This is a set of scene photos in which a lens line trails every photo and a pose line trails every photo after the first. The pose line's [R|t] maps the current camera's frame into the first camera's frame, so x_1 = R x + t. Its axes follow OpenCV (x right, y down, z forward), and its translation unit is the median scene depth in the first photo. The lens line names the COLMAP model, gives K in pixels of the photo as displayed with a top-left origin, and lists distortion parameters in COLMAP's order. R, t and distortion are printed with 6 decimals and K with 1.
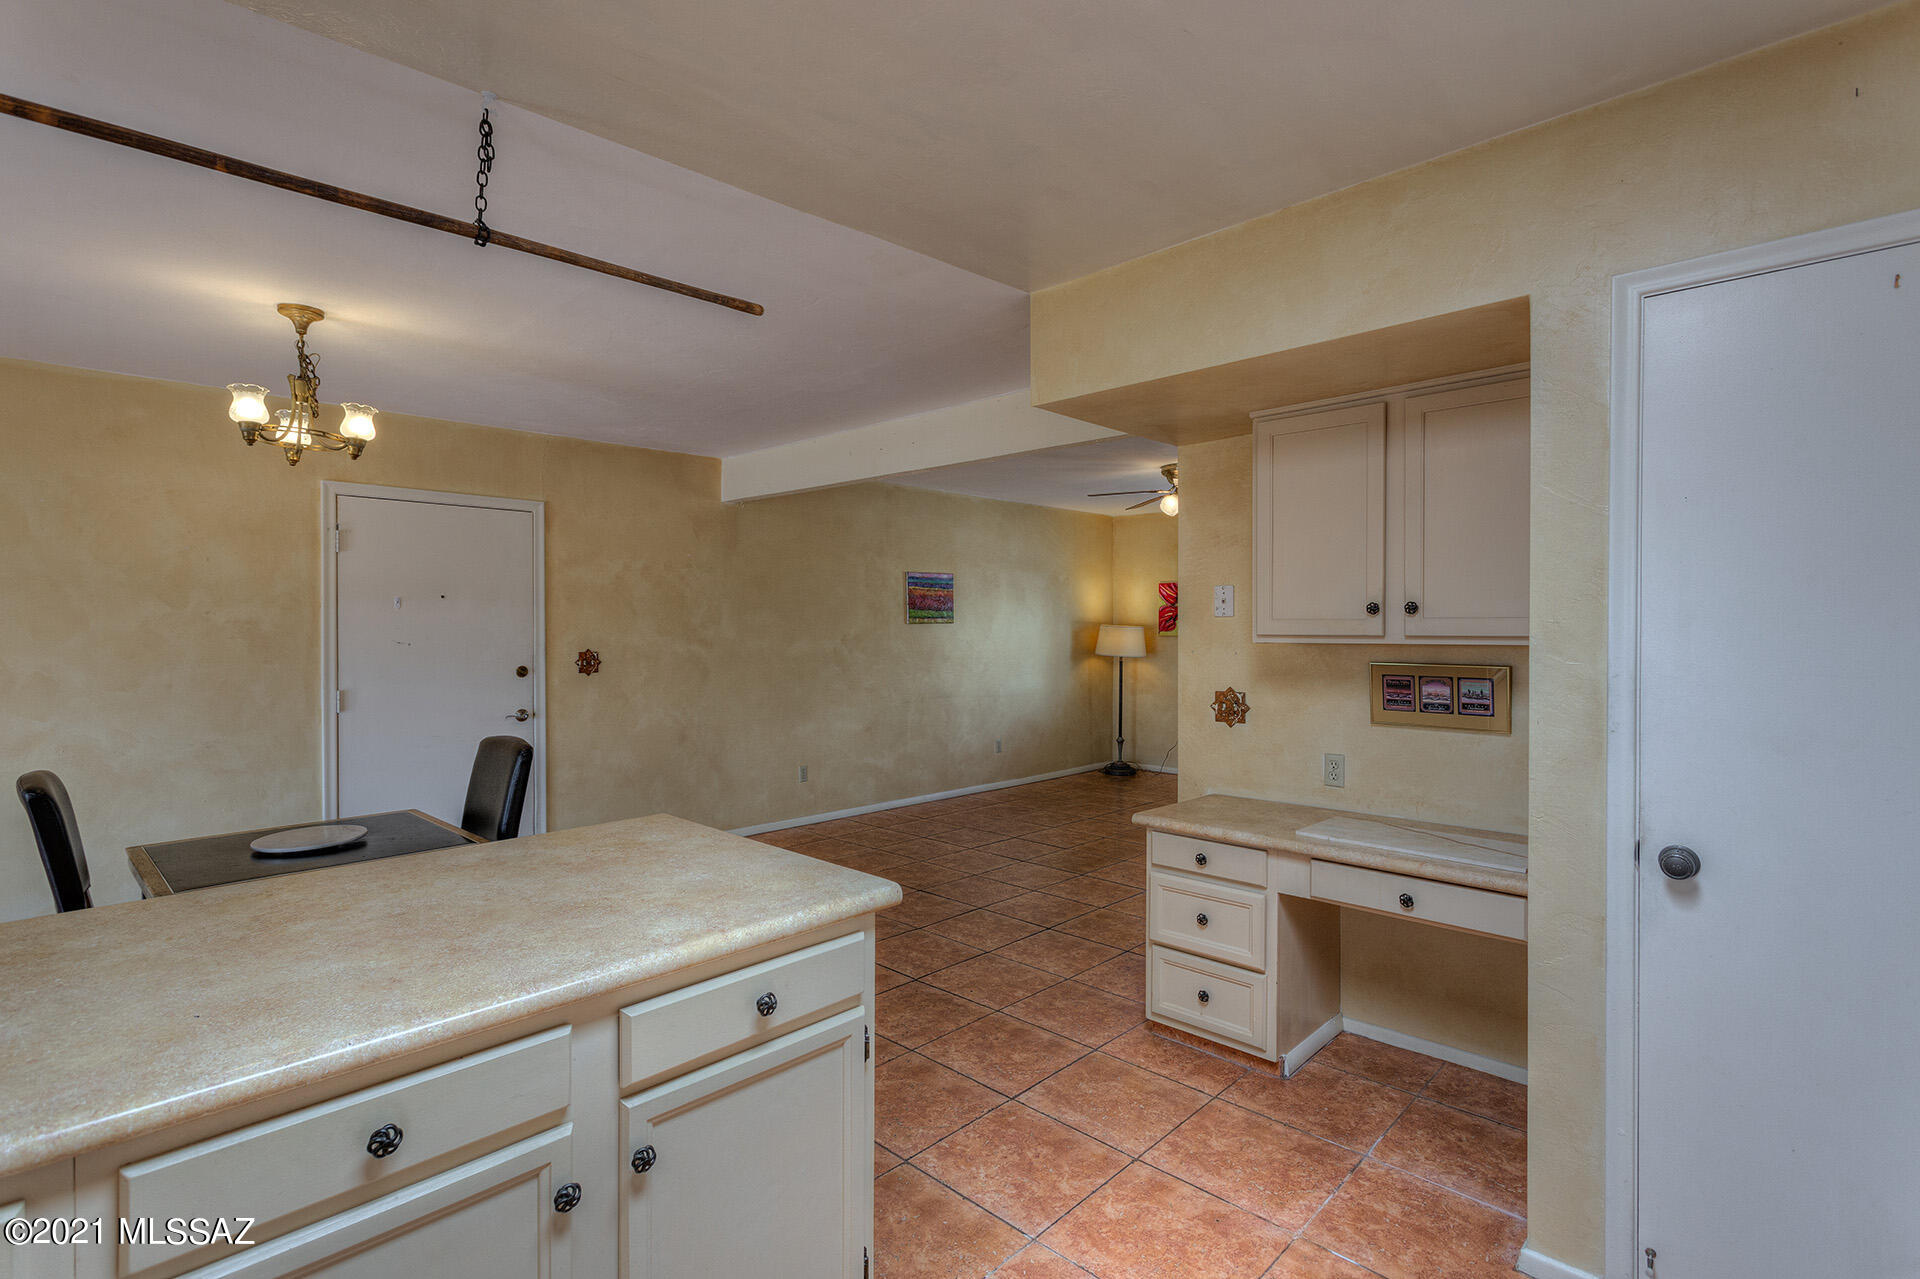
lens RADIAL K [[913.2, 0, 954.1], [0, 913.2, 635.2], [0, 0, 1]] dist [0.008759, 0.000144]
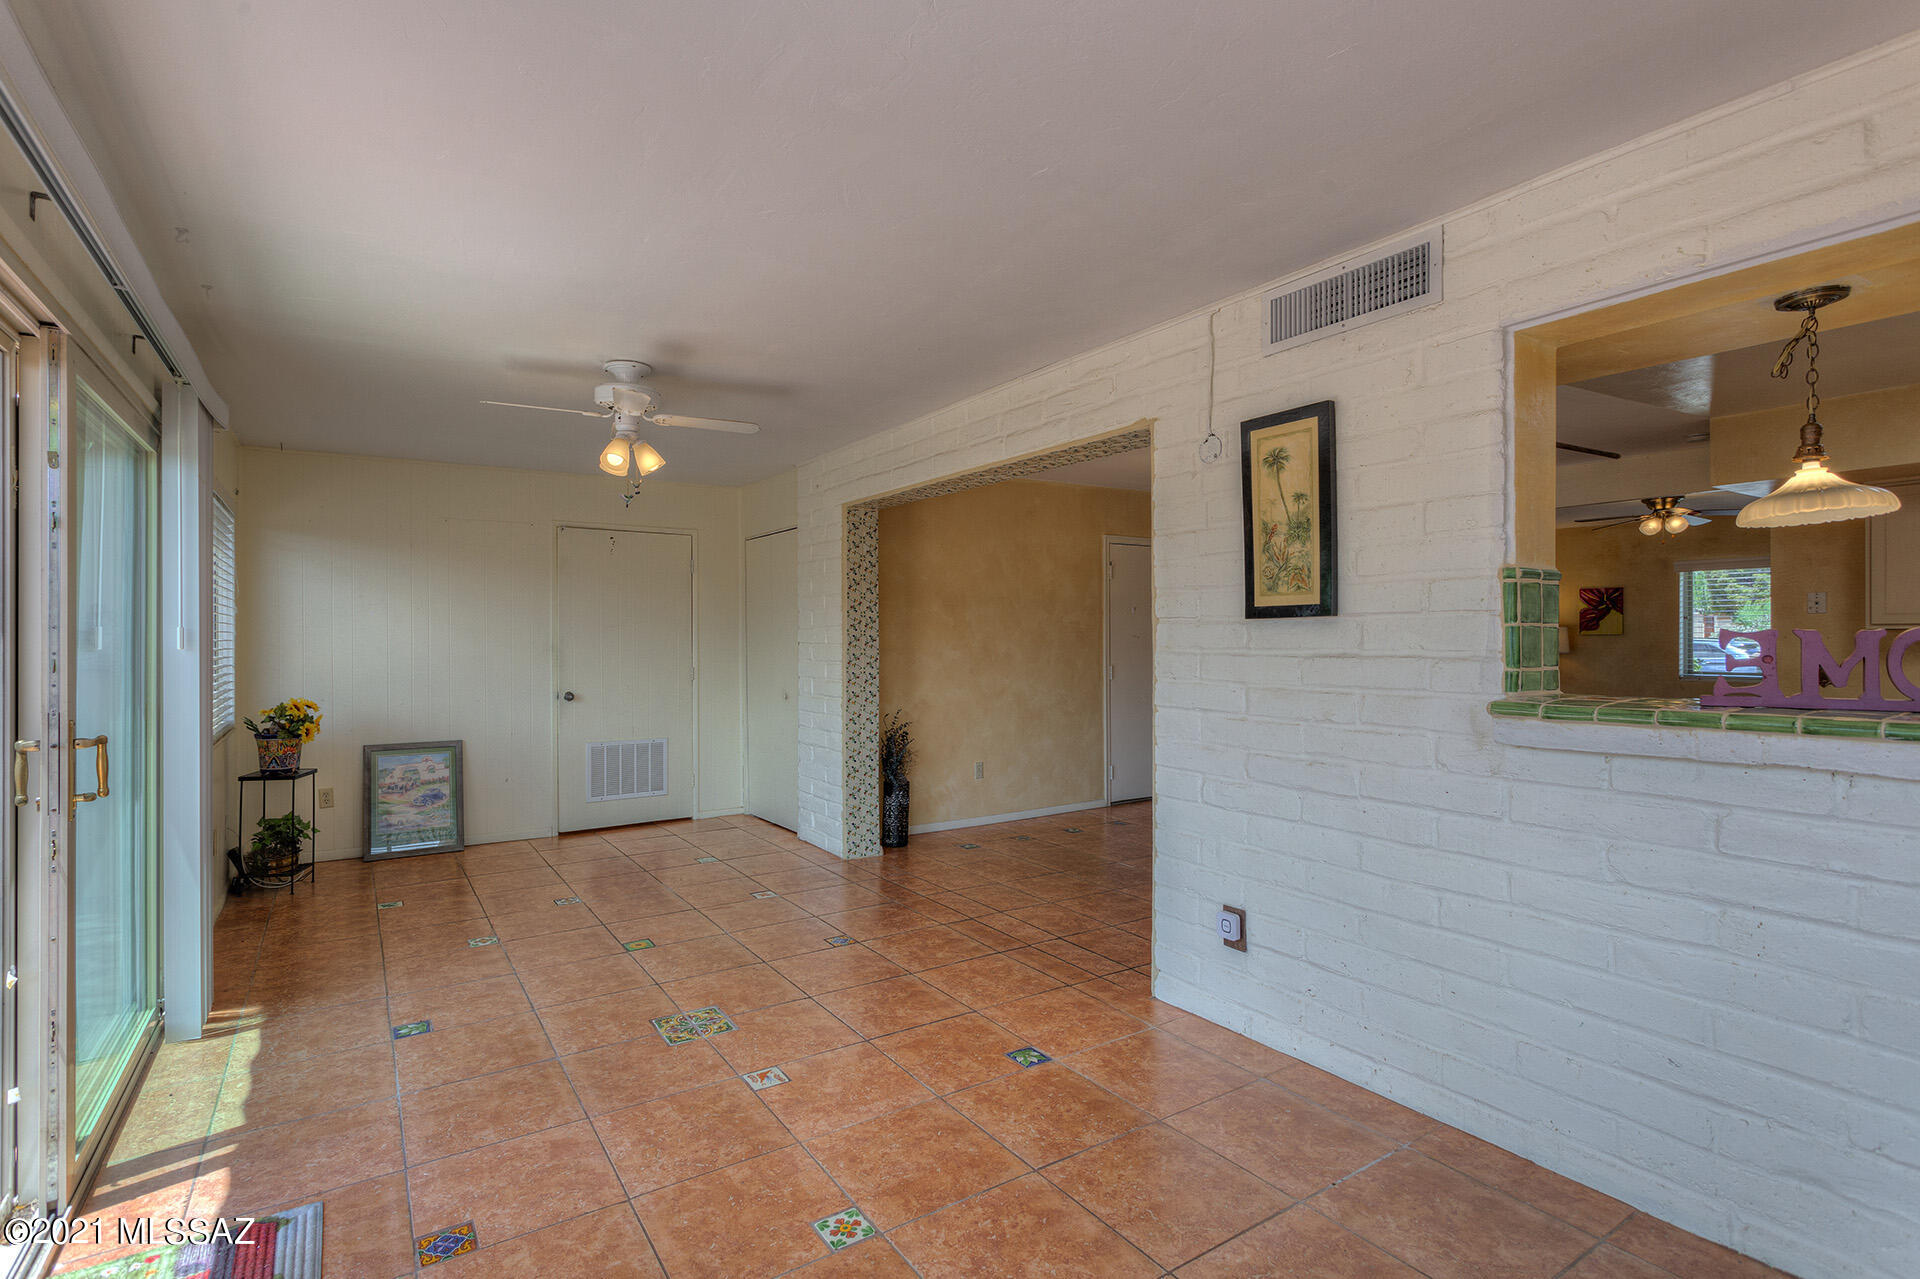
lens RADIAL K [[913.2, 0, 954.1], [0, 913.2, 635.2], [0, 0, 1]] dist [0.008759, 0.000144]
pose [[0.973954, -0.003639, -0.226715, -0.520682], [0.001752, 0.999962, -0.008521, 0.018214], [0.226737, 0.007901, 0.973924, -0.551503]]
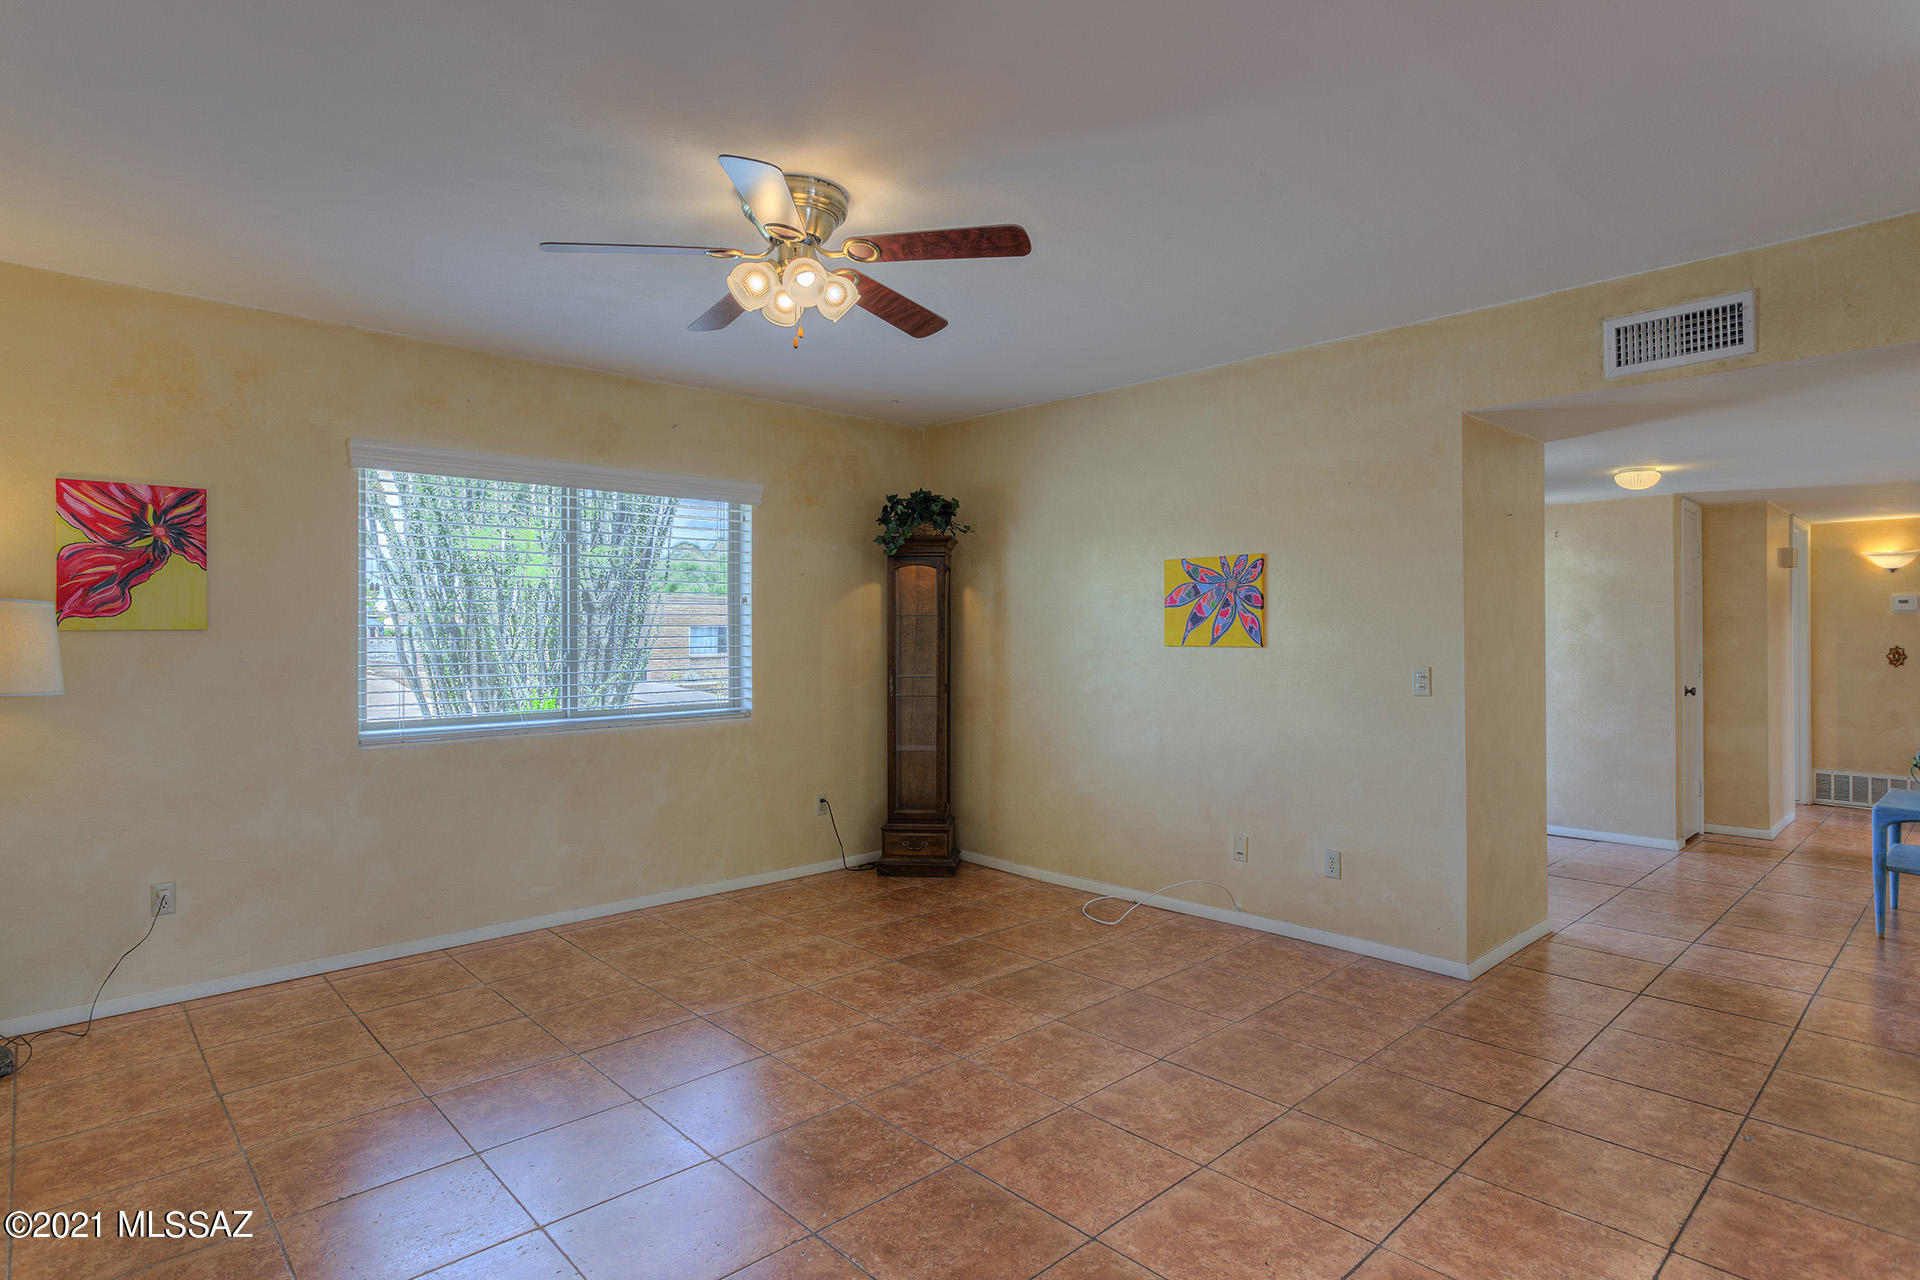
lens RADIAL K [[1001.0, 0, 964.2], [0, 1001.0, 625.4], [0, 0, 1]] dist [-0.001890, -0.000555]
pose [[0.050068, 0.004972, 0.998733, -0.249407], [0.011852, 0.999914, -0.005572, 0.009405], [-0.998676, 0.012116, 0.050004, 1.199550]]
